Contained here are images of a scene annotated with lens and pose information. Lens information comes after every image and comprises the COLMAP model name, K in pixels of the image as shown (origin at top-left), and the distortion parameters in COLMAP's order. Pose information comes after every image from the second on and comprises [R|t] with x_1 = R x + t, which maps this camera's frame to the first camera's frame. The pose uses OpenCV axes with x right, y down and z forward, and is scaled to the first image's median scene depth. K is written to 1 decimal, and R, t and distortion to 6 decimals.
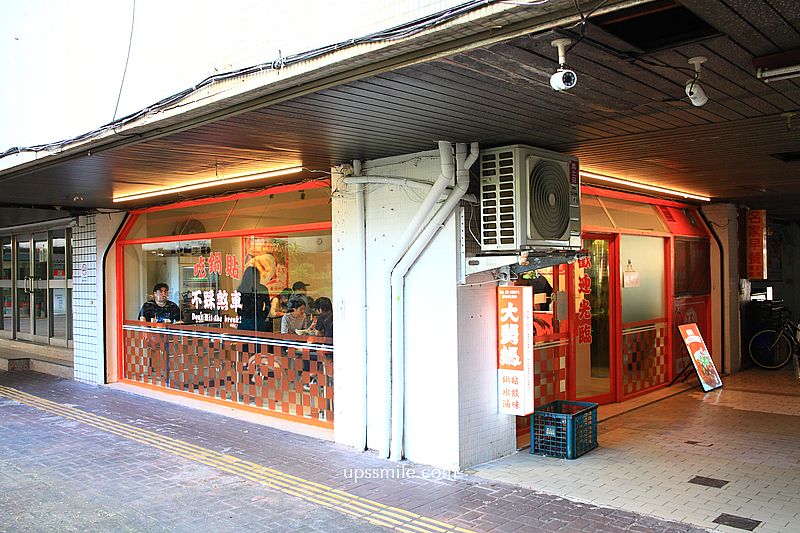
lens RADIAL K [[696.0, 0, 400.0], [0, 696.0, 266.5], [0, 0, 1]] dist [0.006005, 0.001843]
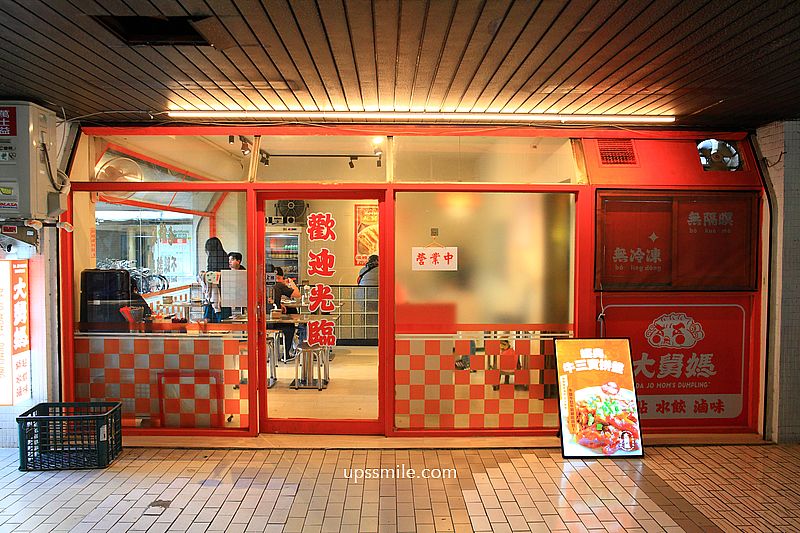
lens RADIAL K [[696.0, 0, 400.0], [0, 696.0, 266.5], [0, 0, 1]] dist [0.006005, 0.001843]
pose [[0.698564, 0.038087, -0.714533, 1.089639], [-0.007079, 0.998901, 0.046324, -0.005662], [0.715512, -0.027302, 0.698066, 0.722290]]
